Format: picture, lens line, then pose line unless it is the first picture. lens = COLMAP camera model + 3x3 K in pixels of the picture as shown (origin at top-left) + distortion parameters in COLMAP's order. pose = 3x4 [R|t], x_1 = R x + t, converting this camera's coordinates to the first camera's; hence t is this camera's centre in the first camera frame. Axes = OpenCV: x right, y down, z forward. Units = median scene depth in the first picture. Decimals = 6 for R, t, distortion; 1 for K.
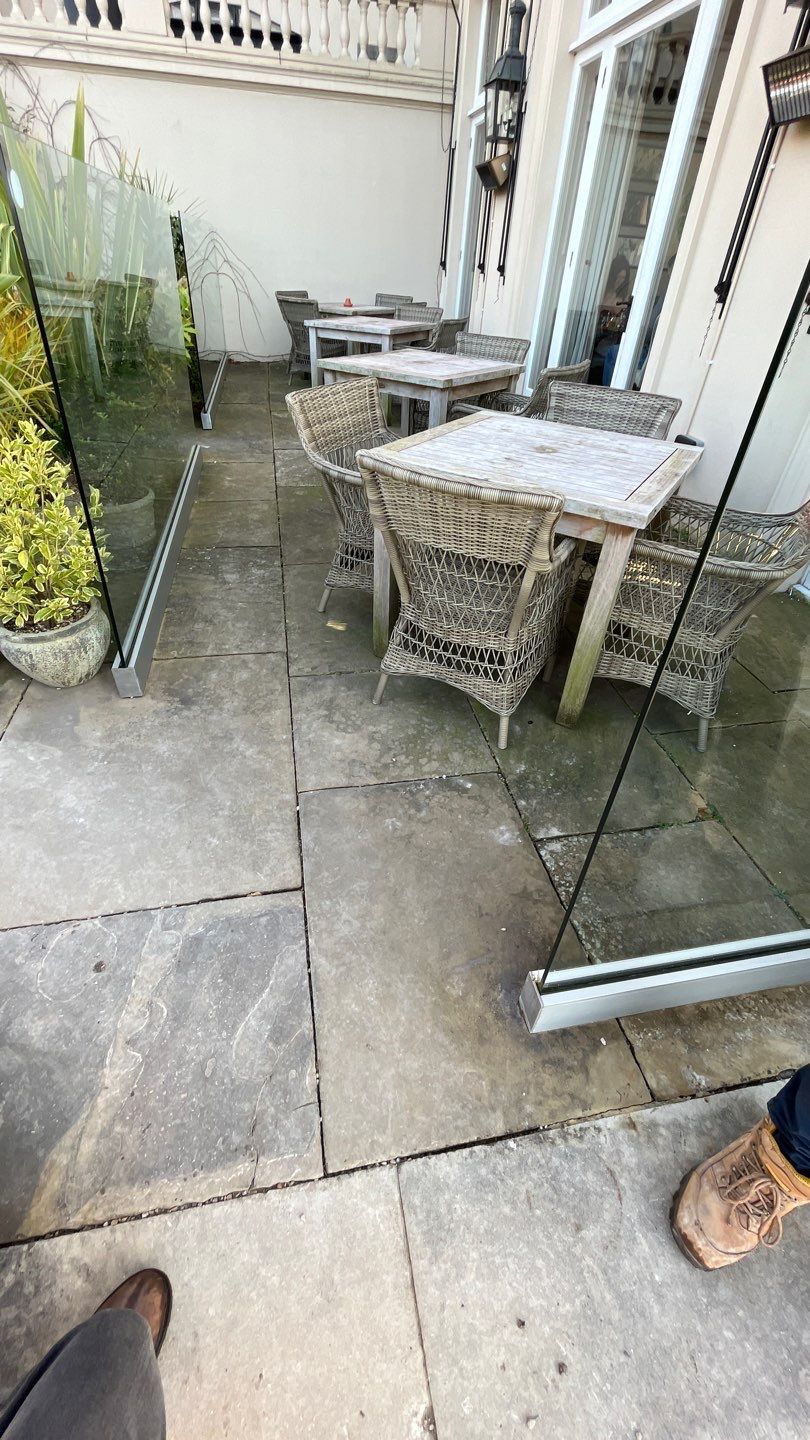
lens RADIAL K [[587.0, 0, 406.7], [0, 587.0, 717.0], [0, 0, 1]] dist [-0.002947, -0.000618]
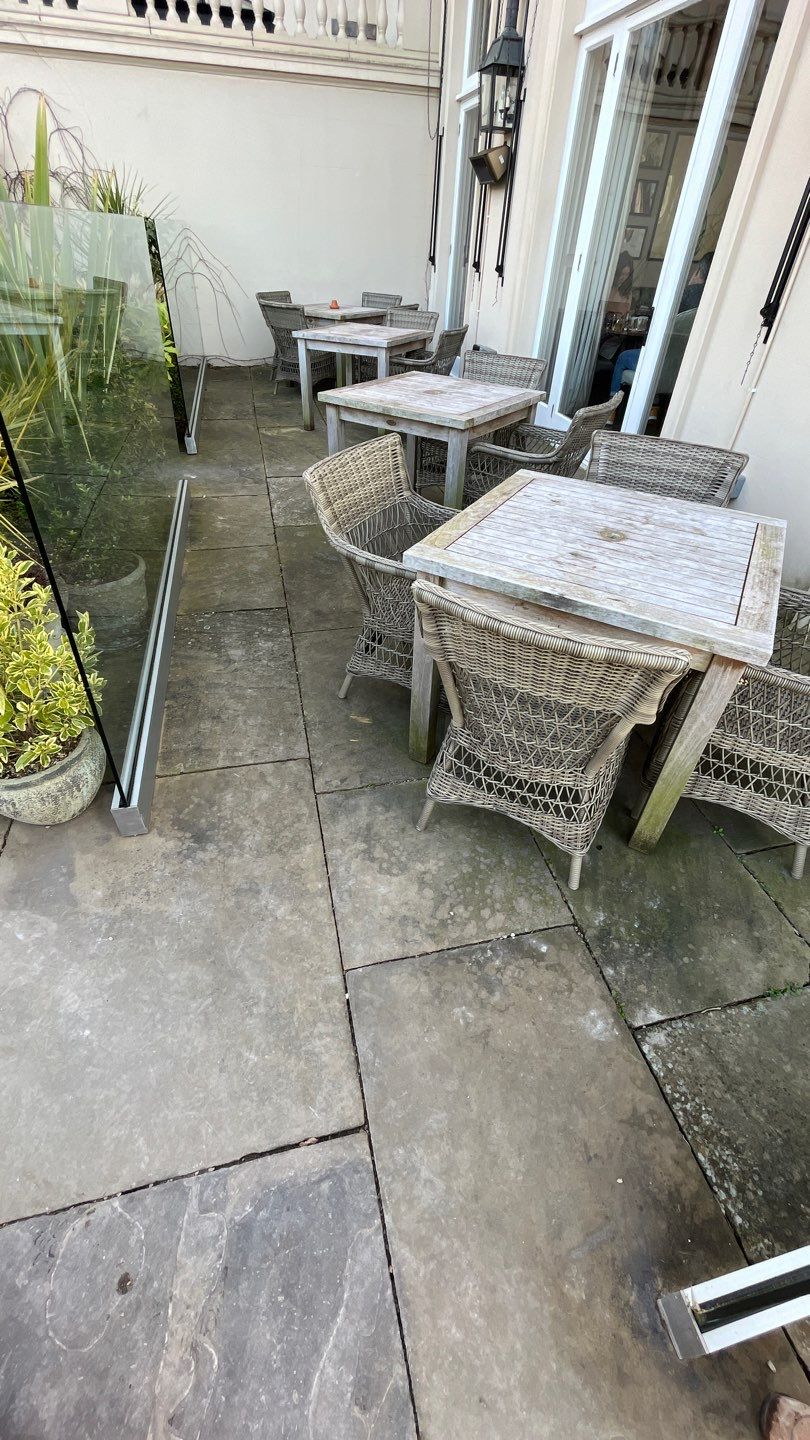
lens RADIAL K [[587.0, 0, 406.8], [0, 587.0, 715.4], [0, 0, 1]] dist [-0.002947, -0.000618]
pose [[0.999205, -0.032198, 0.023494, -0.098411], [0.031660, 0.999236, 0.022897, -0.238685], [-0.024214, -0.022135, 0.999462, 0.157856]]
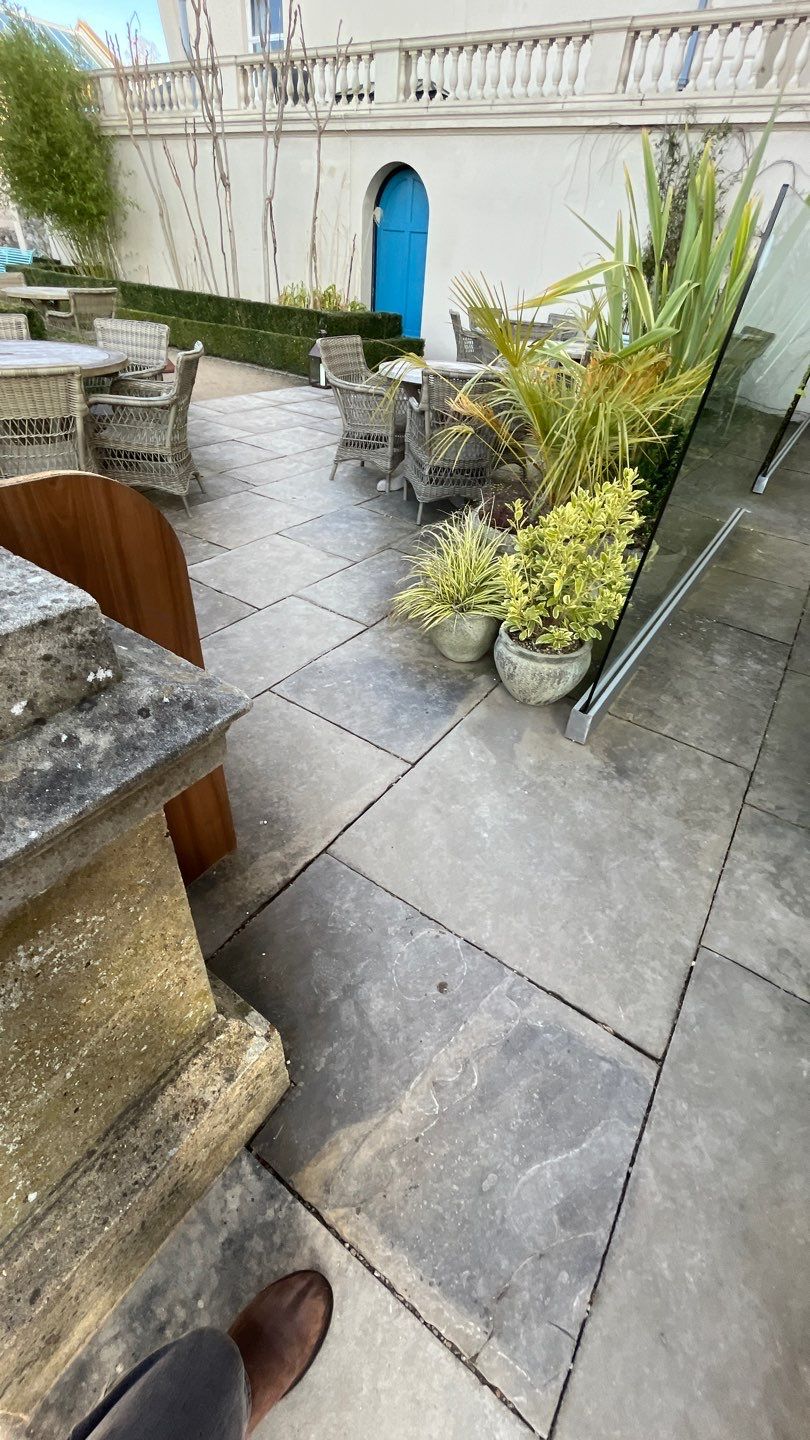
lens RADIAL K [[587.0, 0, 399.3], [0, 587.0, 714.7], [0, 0, 1]] dist [-0.002947, -0.000618]
pose [[0.696148, 0.437807, -0.568949, -0.144165], [-0.468659, 0.877494, 0.101796, -0.039153], [0.543816, 0.195778, 0.816048, 0.026641]]
